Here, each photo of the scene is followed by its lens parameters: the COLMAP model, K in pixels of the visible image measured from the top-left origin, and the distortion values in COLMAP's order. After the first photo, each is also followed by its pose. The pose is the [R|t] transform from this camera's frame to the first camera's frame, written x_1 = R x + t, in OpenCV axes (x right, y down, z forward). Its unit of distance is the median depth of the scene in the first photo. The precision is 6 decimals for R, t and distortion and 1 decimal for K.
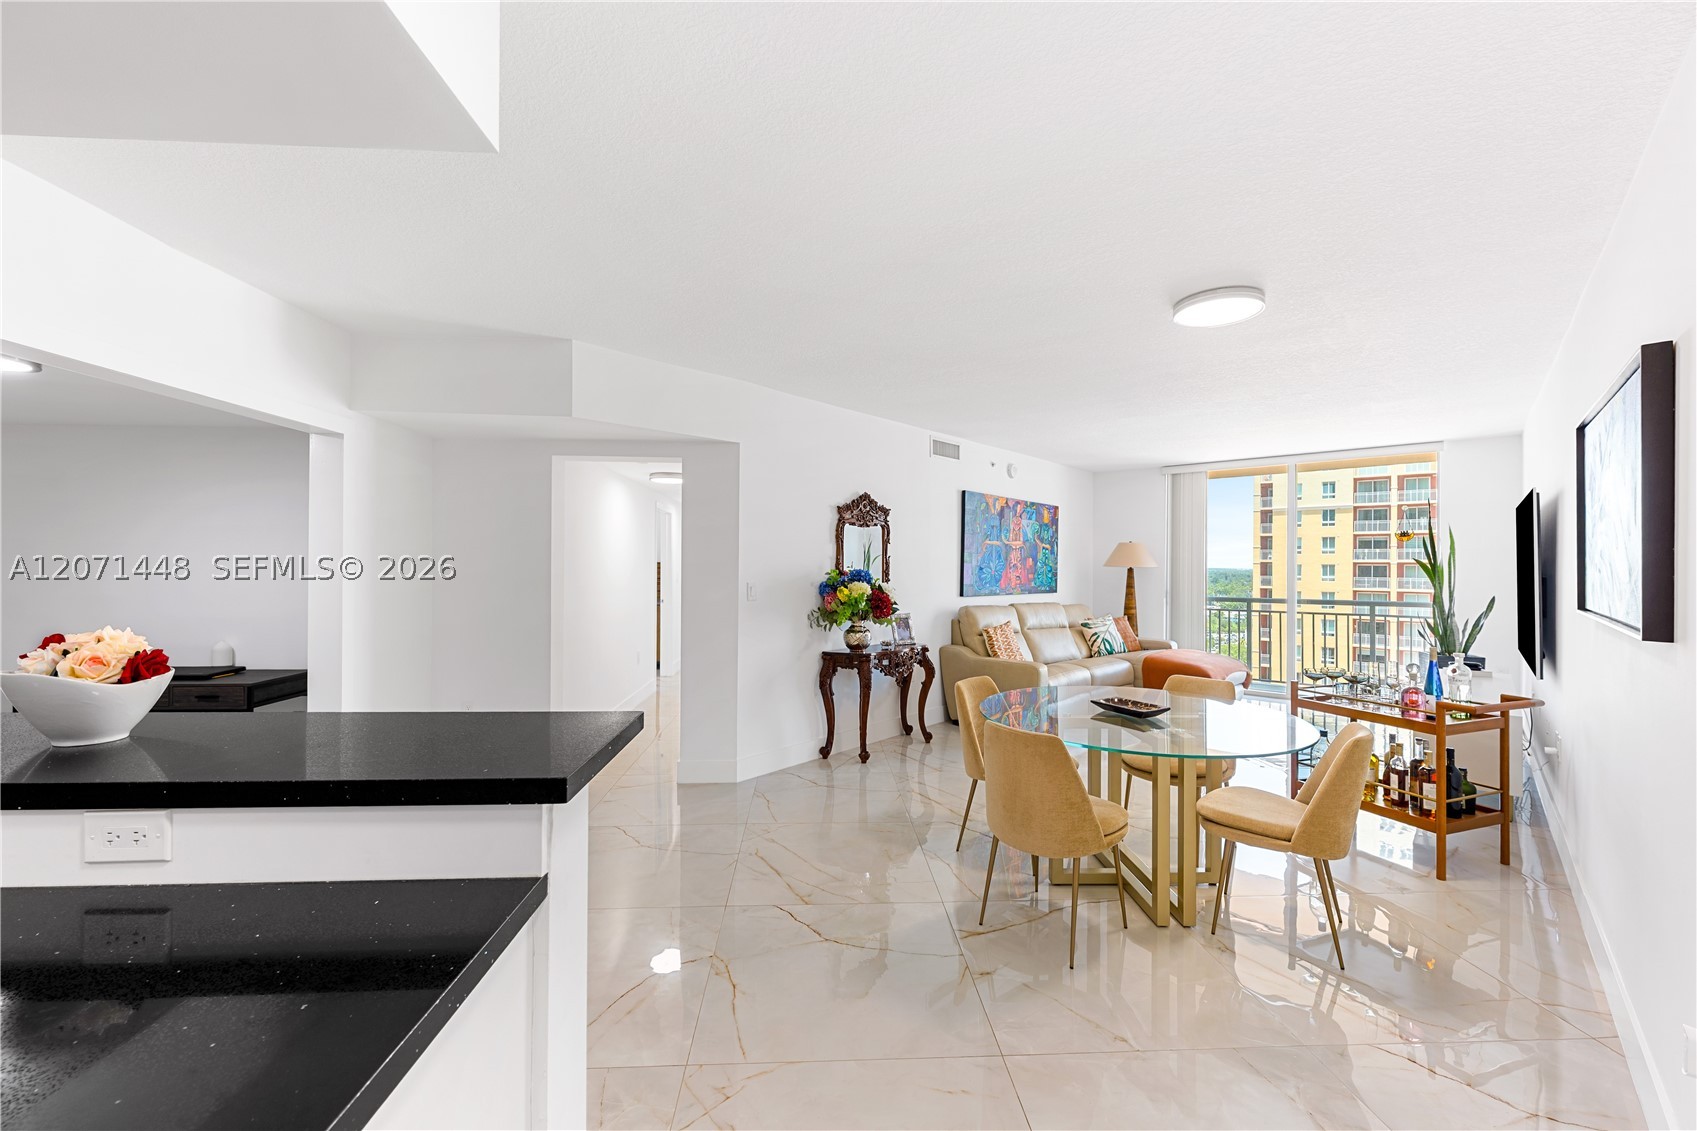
lens RADIAL K [[691.1, 0, 846.4], [0, 691.1, 562.2], [0, 0, 1]] dist [-0.000454, -0.000095]
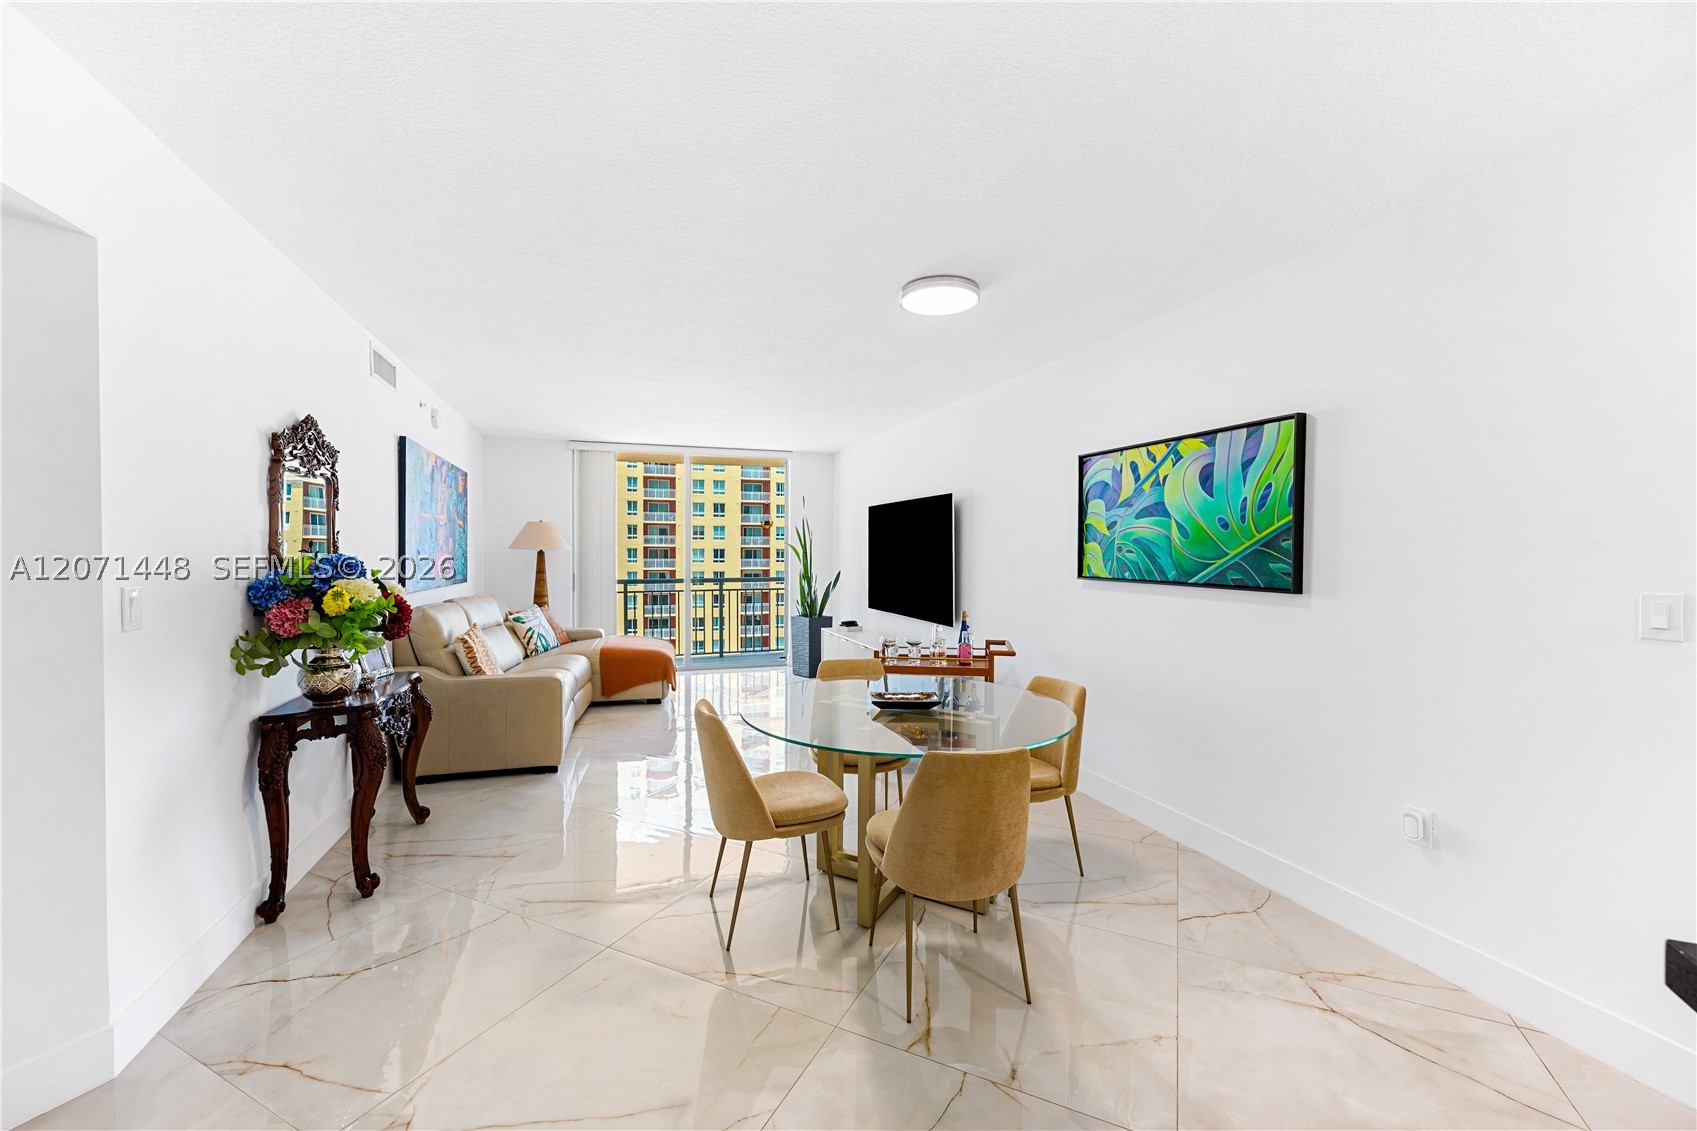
lens RADIAL K [[679.5, 0, 848.5], [0, 679.5, 565.5], [0, 0, 1]] dist [0.000107, -0.000019]
pose [[0.480753, -0.021262, 0.876598, -0.206547], [-0.005206, 0.999619, 0.027101, 0.001843], [-0.876841, -0.017592, 0.480459, 0.301959]]
